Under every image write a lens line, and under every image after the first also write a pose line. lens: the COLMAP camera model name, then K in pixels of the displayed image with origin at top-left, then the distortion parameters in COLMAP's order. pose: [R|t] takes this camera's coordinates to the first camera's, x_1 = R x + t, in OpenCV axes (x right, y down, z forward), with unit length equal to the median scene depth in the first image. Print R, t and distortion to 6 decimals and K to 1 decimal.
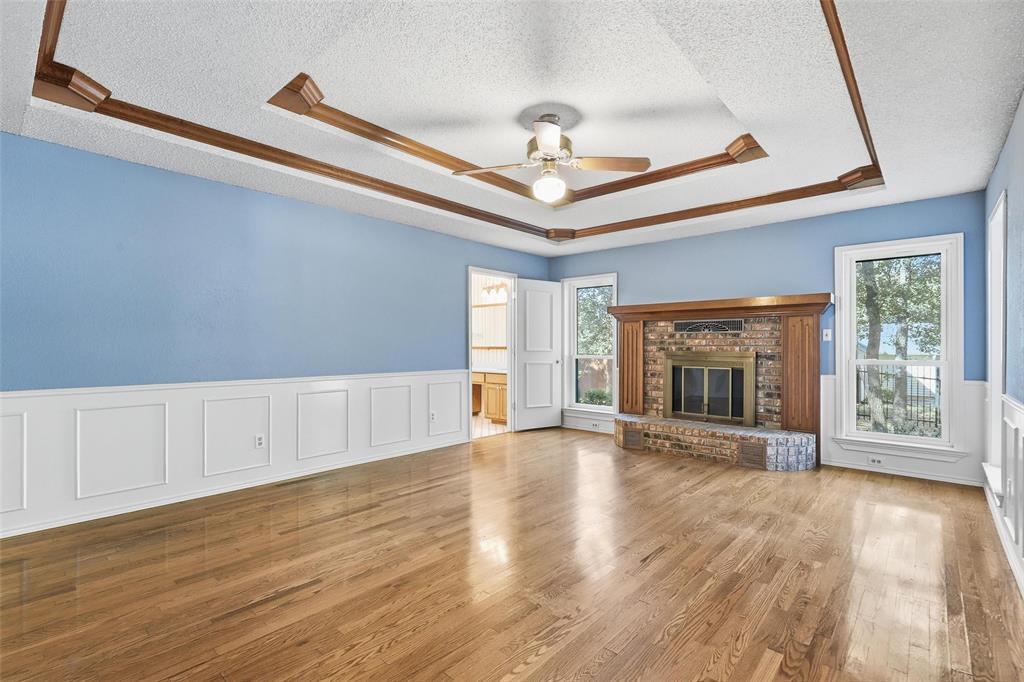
lens RADIAL K [[470.0, 0, 512.6], [0, 470.0, 347.7], [0, 0, 1]] dist [-0.000171, -0.000214]
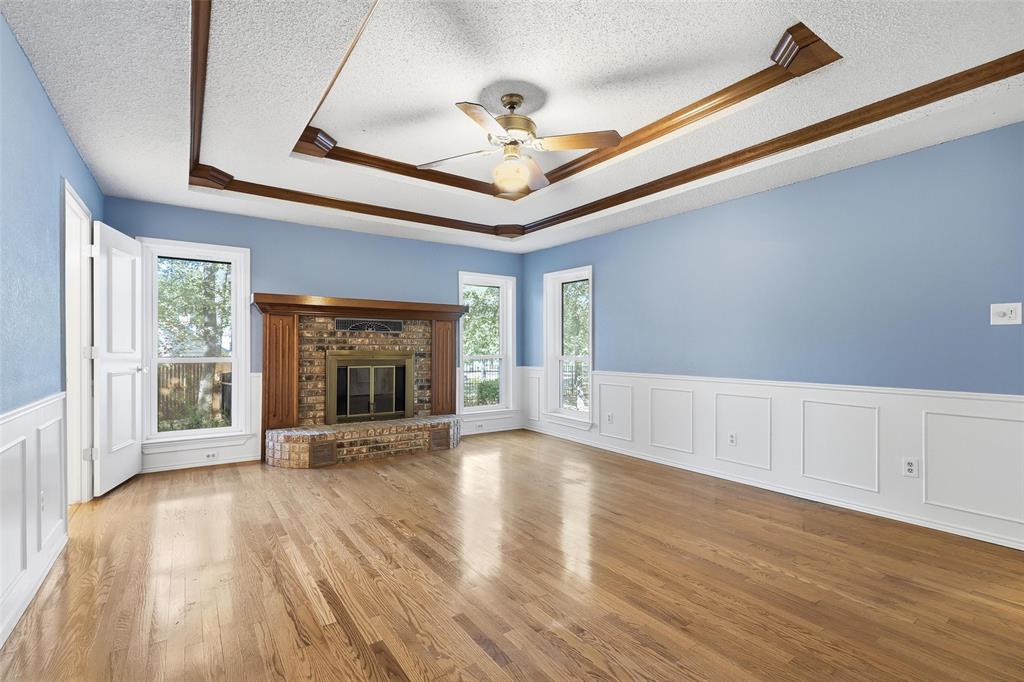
lens RADIAL K [[470.0, 0, 512.6], [0, 470.0, 347.7], [0, 0, 1]] dist [-0.000171, -0.000214]
pose [[0.235560, -0.002494, 0.971857, -0.505755], [0.000320, 0.999997, 0.002489, -0.000401], [-0.971860, -0.000275, 0.235560, 0.482329]]
